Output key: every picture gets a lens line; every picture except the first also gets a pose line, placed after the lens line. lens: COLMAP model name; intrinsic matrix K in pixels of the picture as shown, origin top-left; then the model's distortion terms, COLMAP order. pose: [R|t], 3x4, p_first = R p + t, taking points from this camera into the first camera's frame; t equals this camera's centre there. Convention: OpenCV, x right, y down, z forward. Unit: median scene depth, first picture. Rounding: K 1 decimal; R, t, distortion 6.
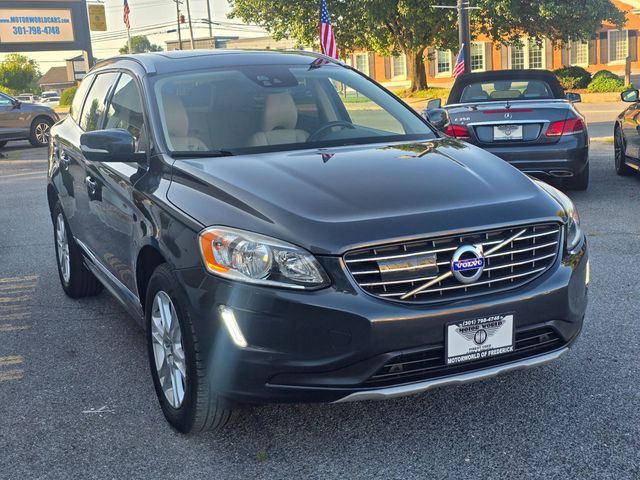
lens RADIAL K [[428.4, 0, 330.0], [0, 428.4, 240.2], [0, 0, 1]] dist [0.044002, -0.038628]
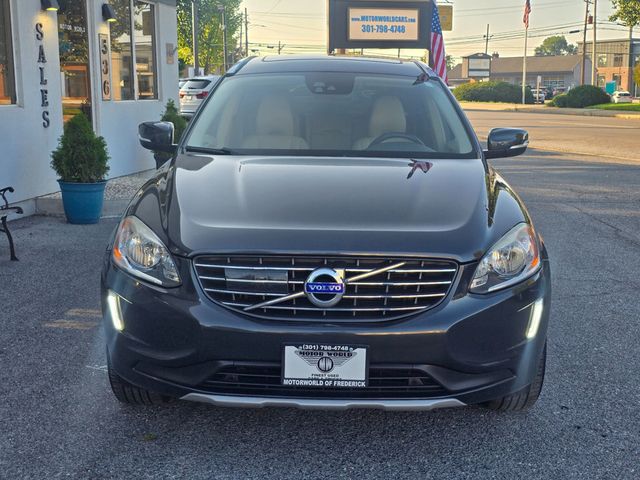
lens RADIAL K [[428.4, 0, 330.0], [0, 428.4, 240.2], [0, 0, 1]] dist [0.044002, -0.038628]
pose [[0.963470, 0.140527, -0.227984, 0.542816], [-0.145343, 0.989372, -0.004385, -0.048296], [0.224945, 0.037360, 0.973655, 0.055512]]
